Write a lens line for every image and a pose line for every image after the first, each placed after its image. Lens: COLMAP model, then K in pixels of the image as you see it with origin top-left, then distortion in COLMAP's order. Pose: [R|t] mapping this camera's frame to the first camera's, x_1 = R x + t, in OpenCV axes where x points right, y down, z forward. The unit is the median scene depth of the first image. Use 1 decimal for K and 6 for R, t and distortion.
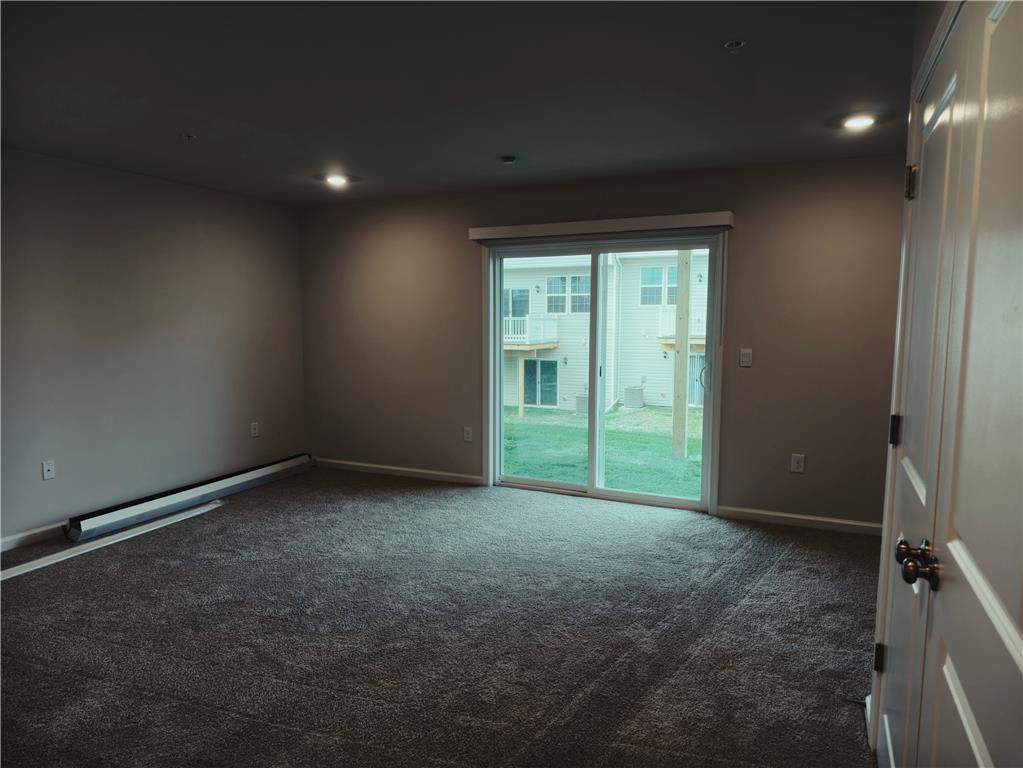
lens RADIAL K [[652.2, 0, 506.1], [0, 652.2, 381.9], [0, 0, 1]] dist [0.026175, -0.048404]
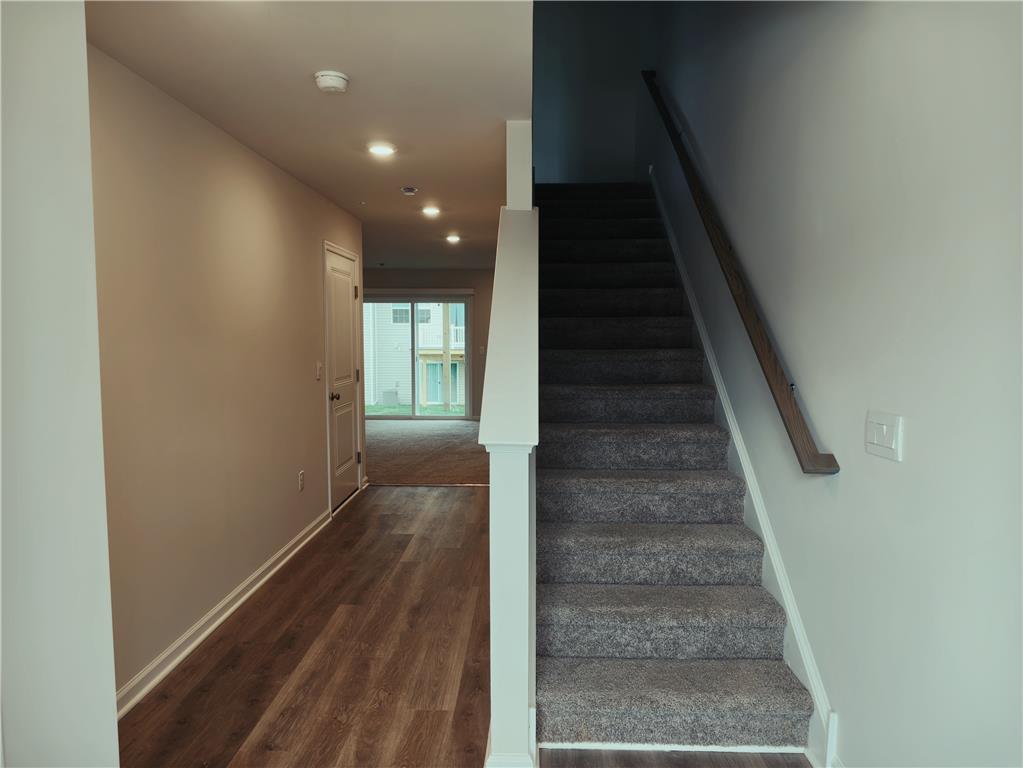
lens RADIAL K [[652.2, 0, 506.1], [0, 652.2, 381.9], [0, 0, 1]] dist [0.026175, -0.048404]
pose [[0.919015, -0.036874, 0.392495, -0.447172], [0.046554, 0.998801, -0.015171, 0.111600], [-0.391465, 0.032215, 0.919629, -1.111861]]
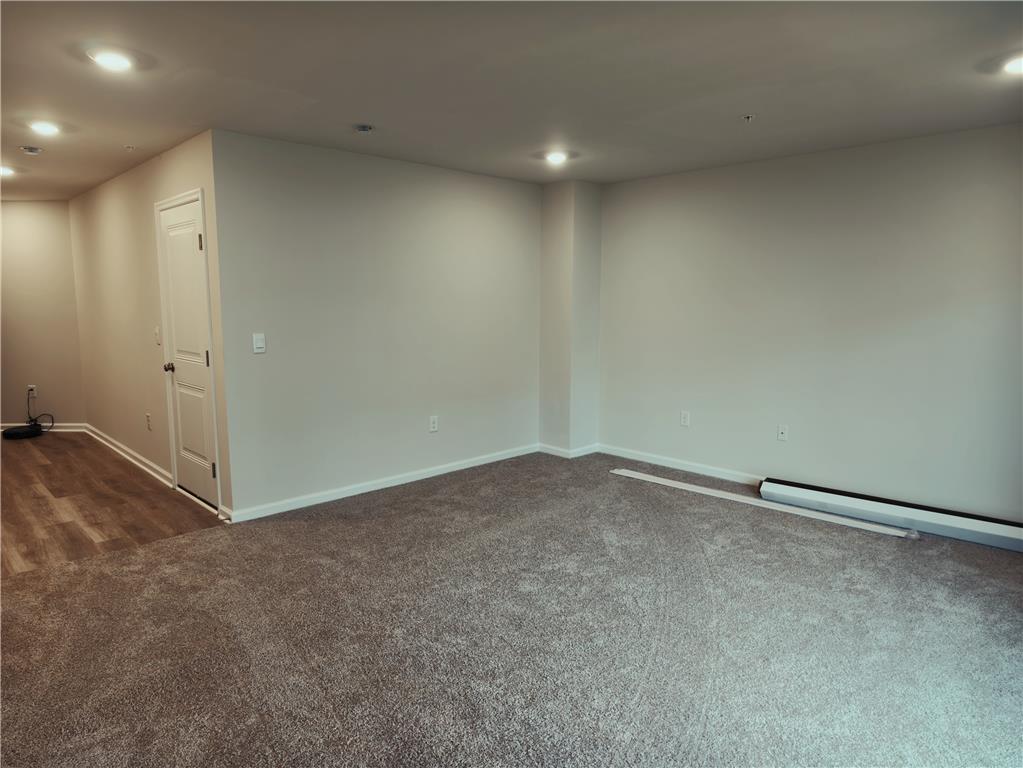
lens RADIAL K [[652.2, 0, 506.1], [0, 652.2, 381.9], [0, 0, 1]] dist [0.026175, -0.048404]
pose [[-0.352729, 0.117843, -0.928275, 0.452993], [-0.095321, 0.982352, 0.160928, -0.079819], [0.930858, 0.145248, -0.335271, 0.774794]]
